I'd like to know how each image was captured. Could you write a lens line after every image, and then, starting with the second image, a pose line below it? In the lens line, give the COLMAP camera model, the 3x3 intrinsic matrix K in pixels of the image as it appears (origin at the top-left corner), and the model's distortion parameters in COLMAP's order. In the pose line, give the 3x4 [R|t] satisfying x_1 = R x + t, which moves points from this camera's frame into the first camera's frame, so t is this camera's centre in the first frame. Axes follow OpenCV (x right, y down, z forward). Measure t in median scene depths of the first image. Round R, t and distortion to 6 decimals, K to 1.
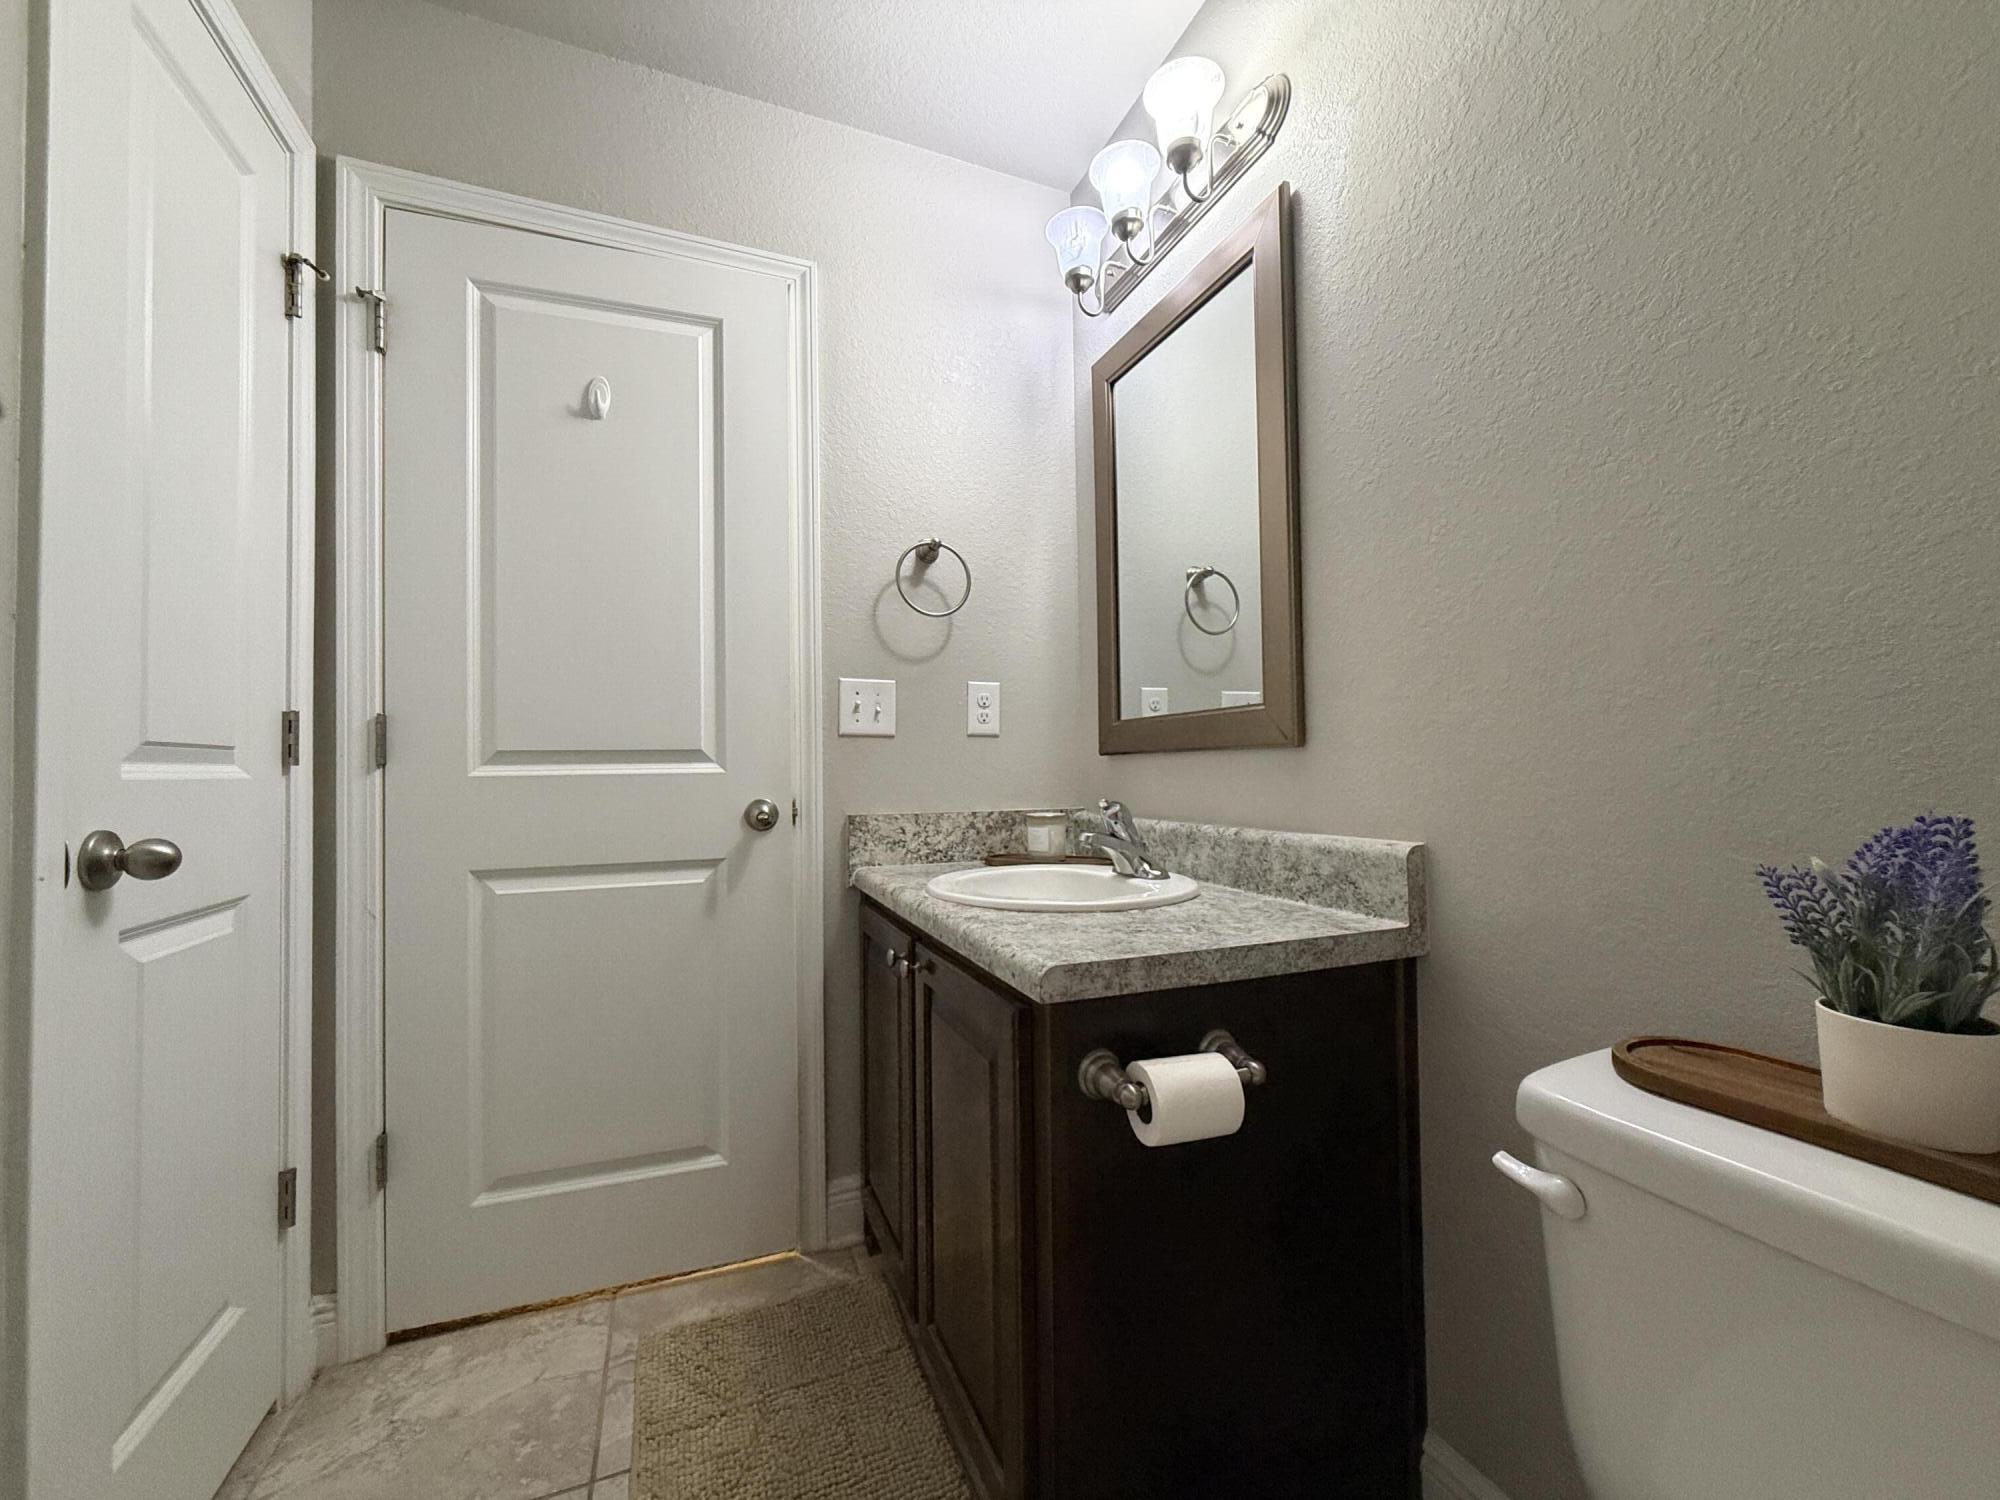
lens RADIAL K [[797.3, 0, 996.8], [0, 797.3, 743.1], [0, 0, 1]] dist [-0.003021, -0.000281]
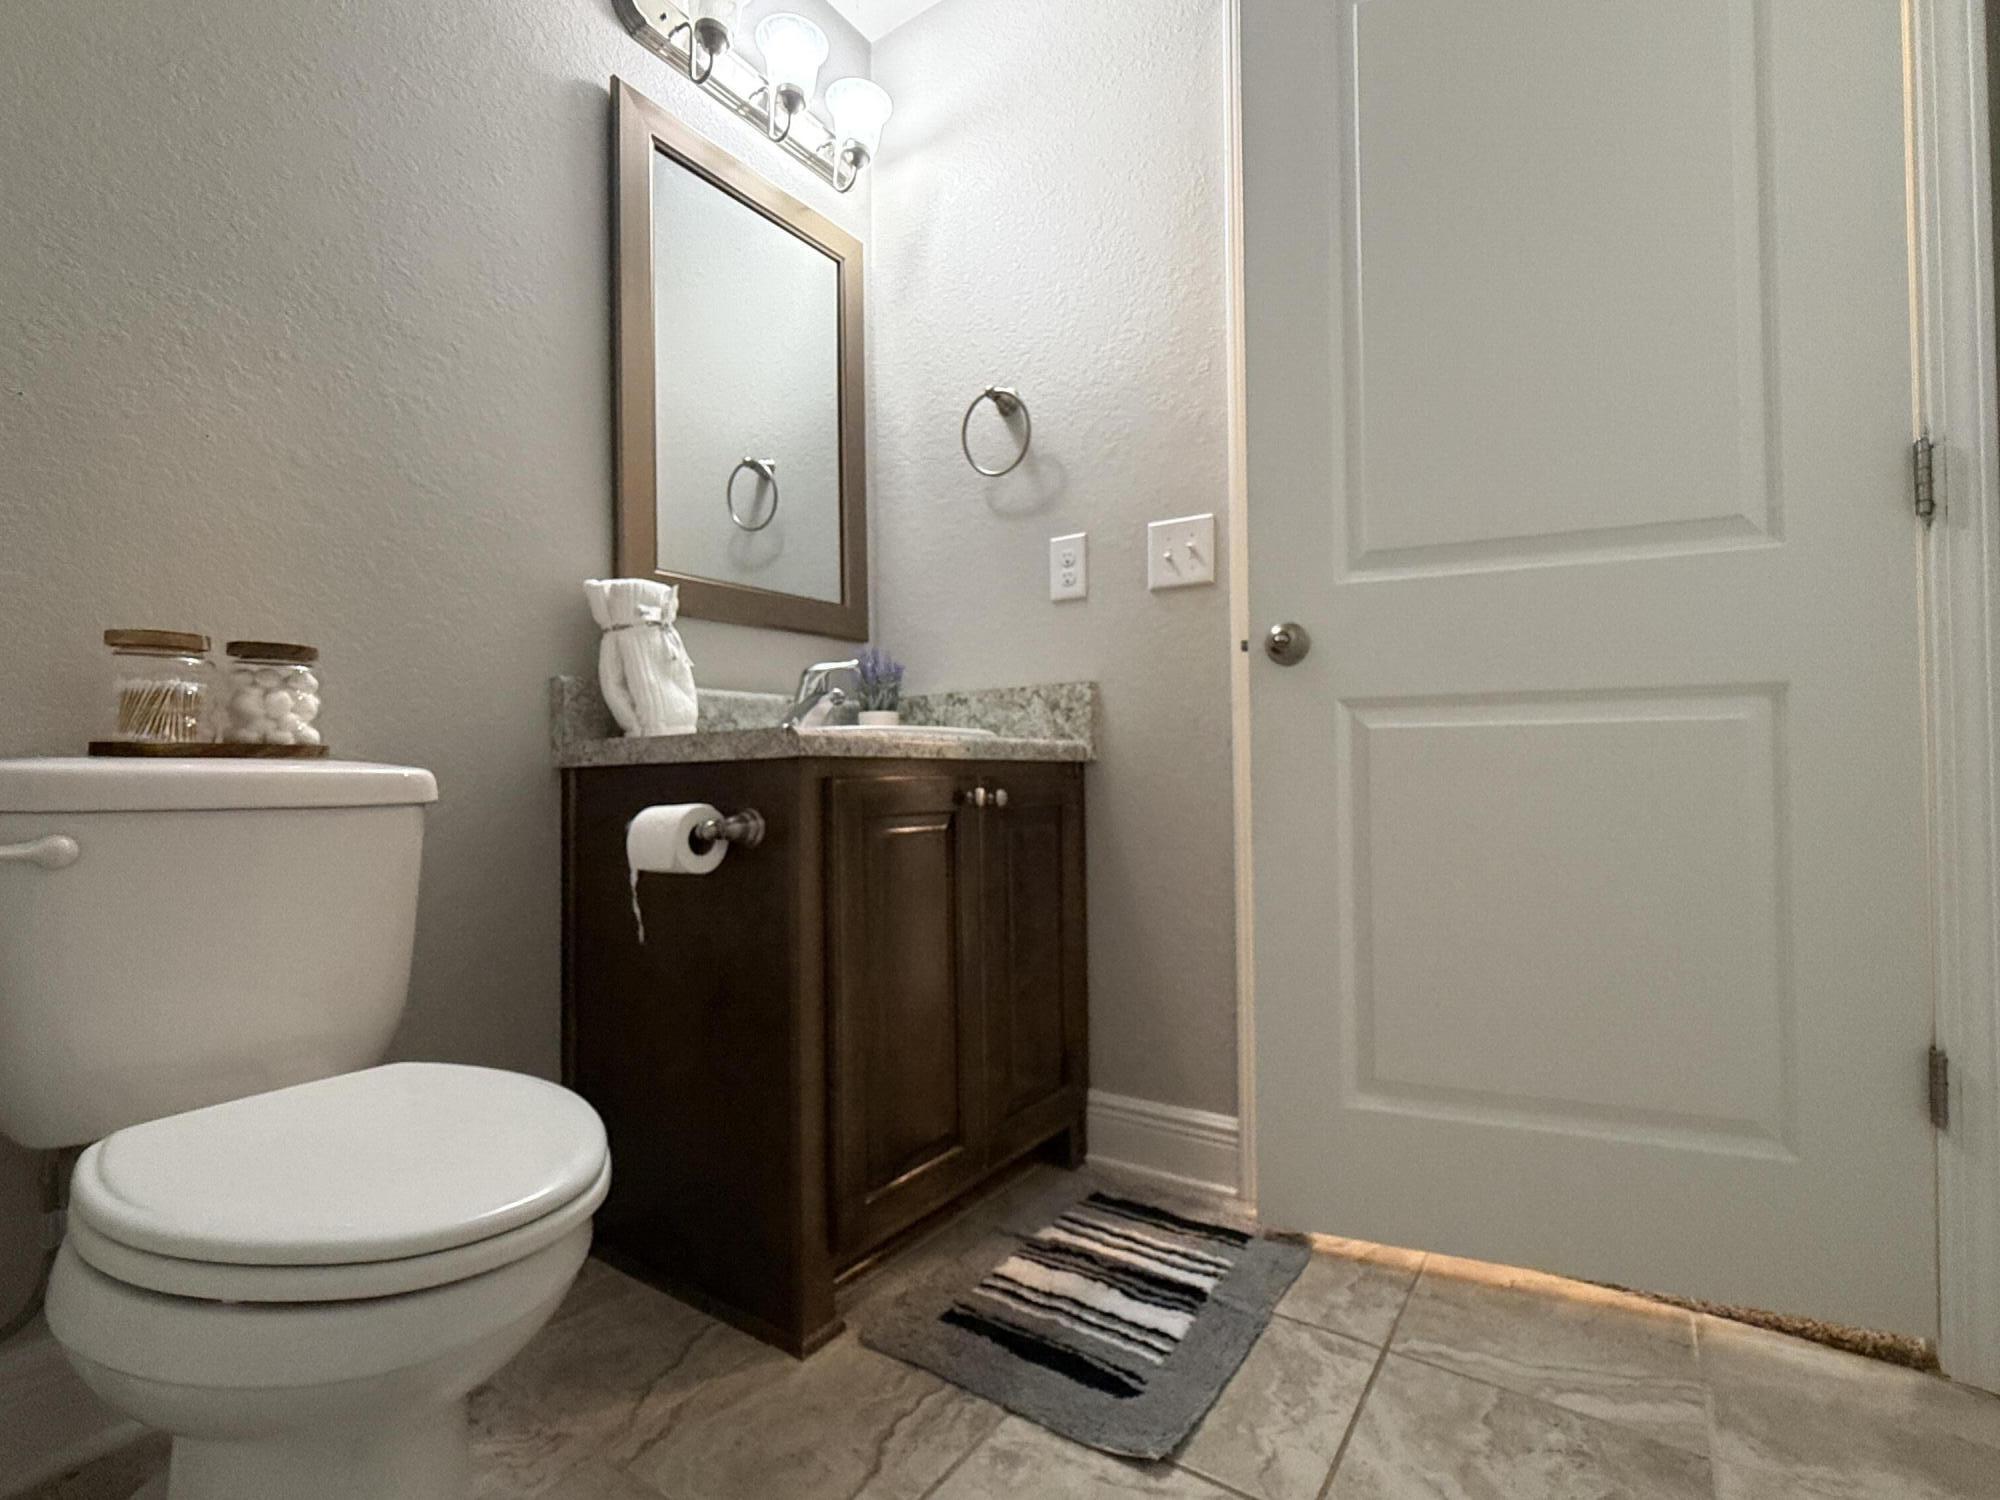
lens RADIAL K [[915.2, 0, 991.4], [0, 915.2, 749.0], [0, 0, 1]] dist [0.000631, -0.008100]
pose [[-0.553216, 0.050840, 0.831485, -0.957082], [-0.008187, 0.997756, -0.066453, 0.288521], [-0.832998, -0.043570, -0.551558, 1.339501]]
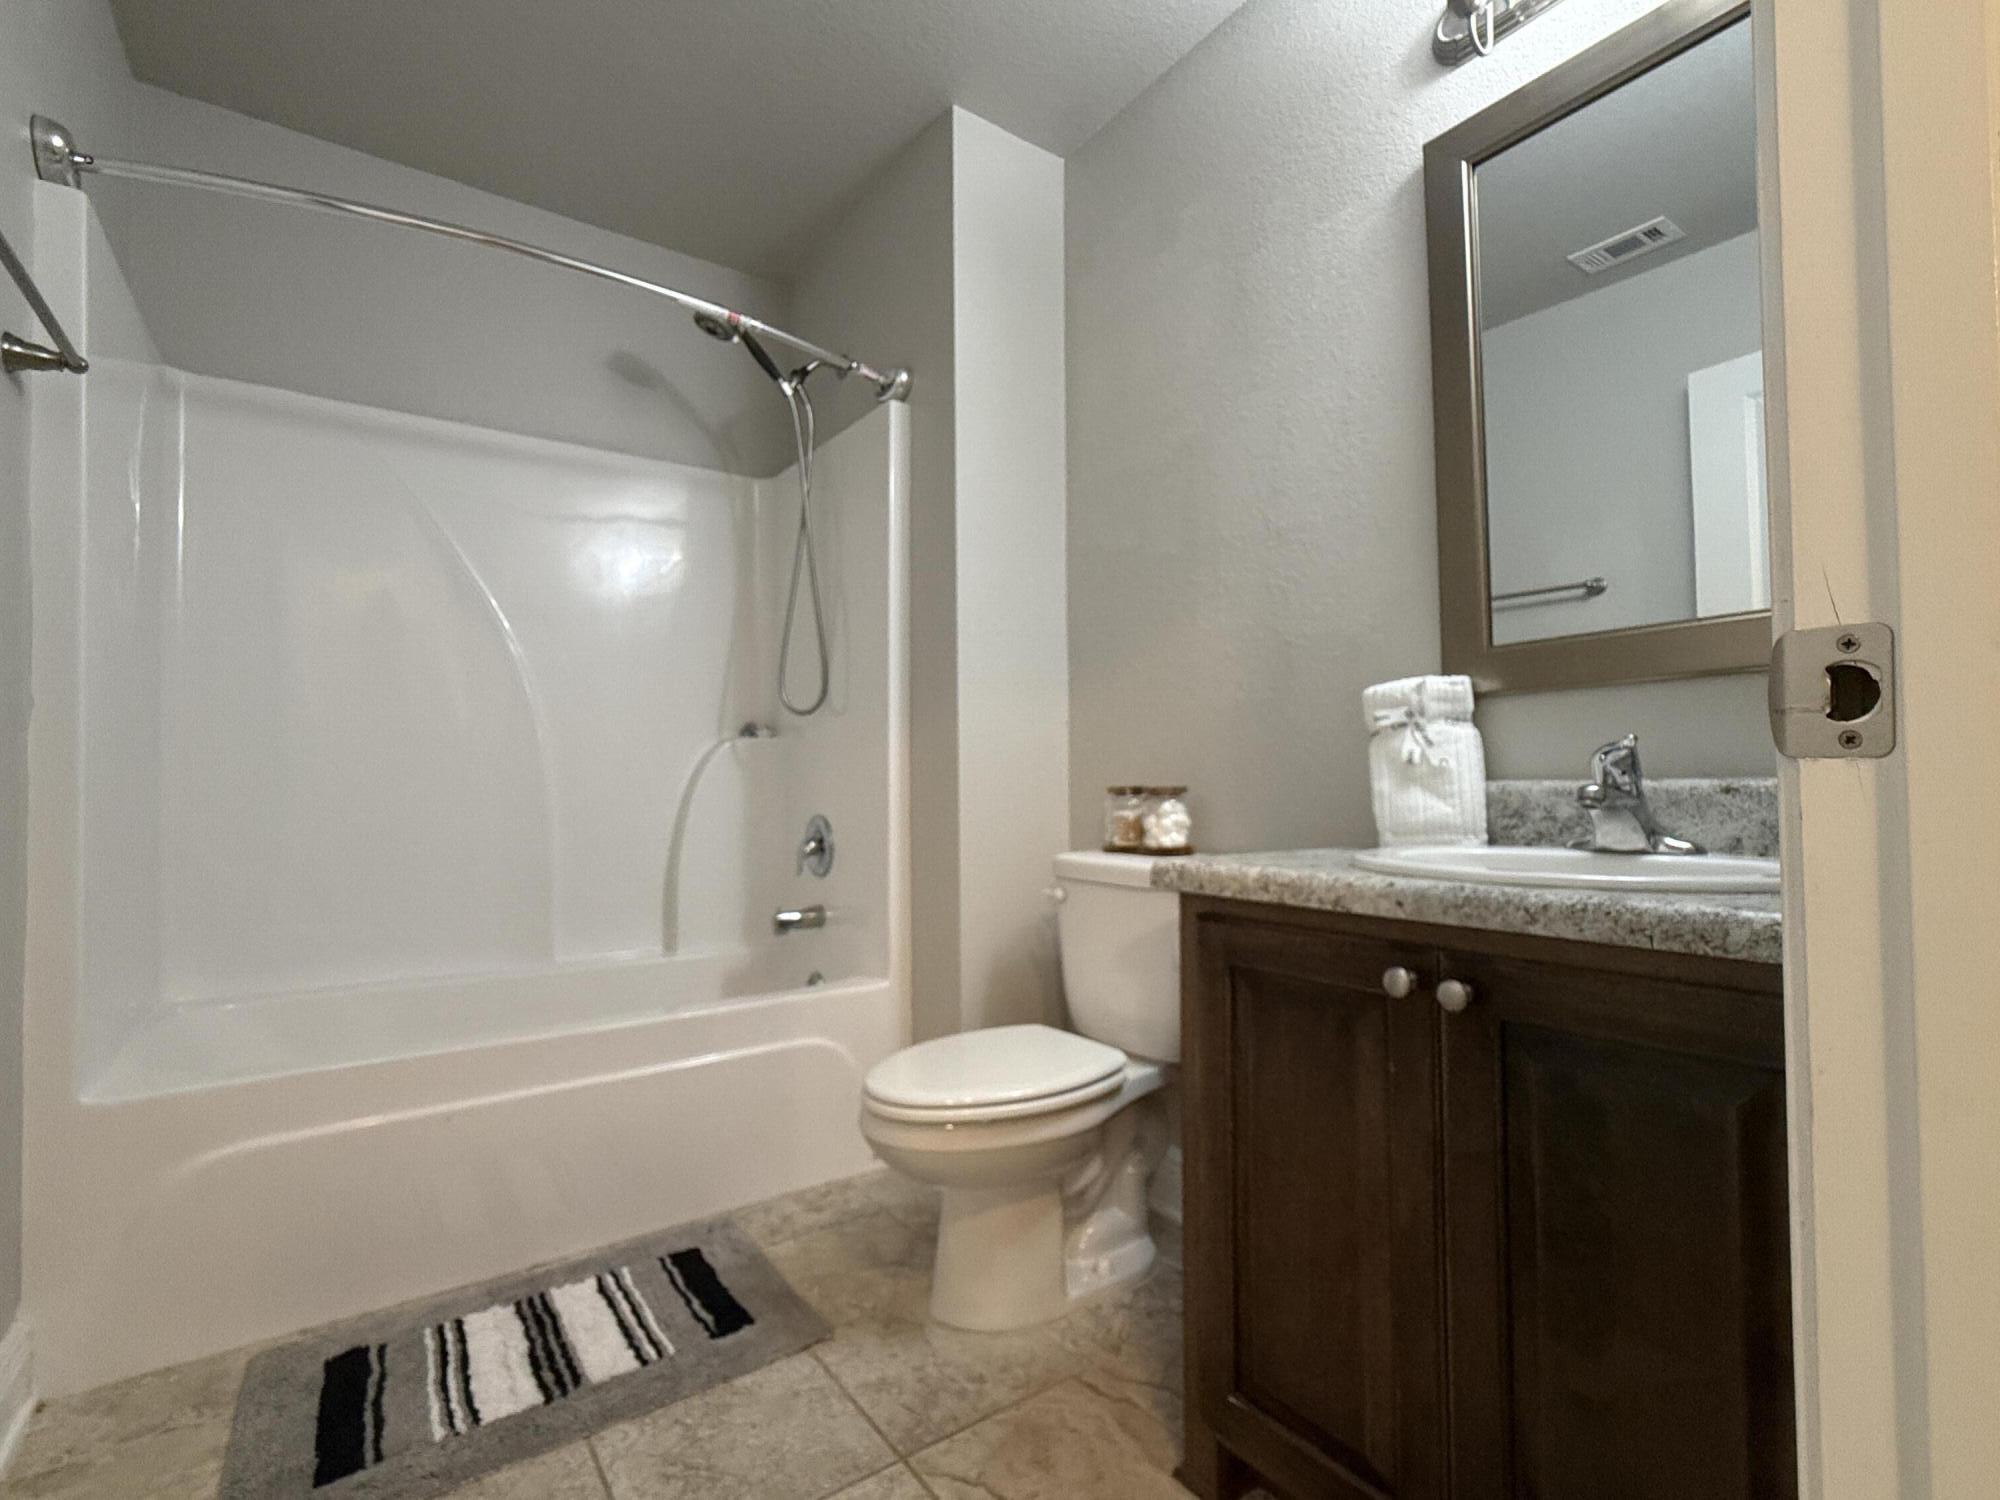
lens RADIAL K [[921.1, 0, 1009.2], [0, 921.1, 756.8], [0, 0, 1]] dist [0.010539, 0.000324]
pose [[0.967286, 0.021114, 0.252808, -0.485716], [-0.020783, 0.999776, -0.003982, 0.104076], [-0.252836, -0.001402, 0.967508, 0.087841]]
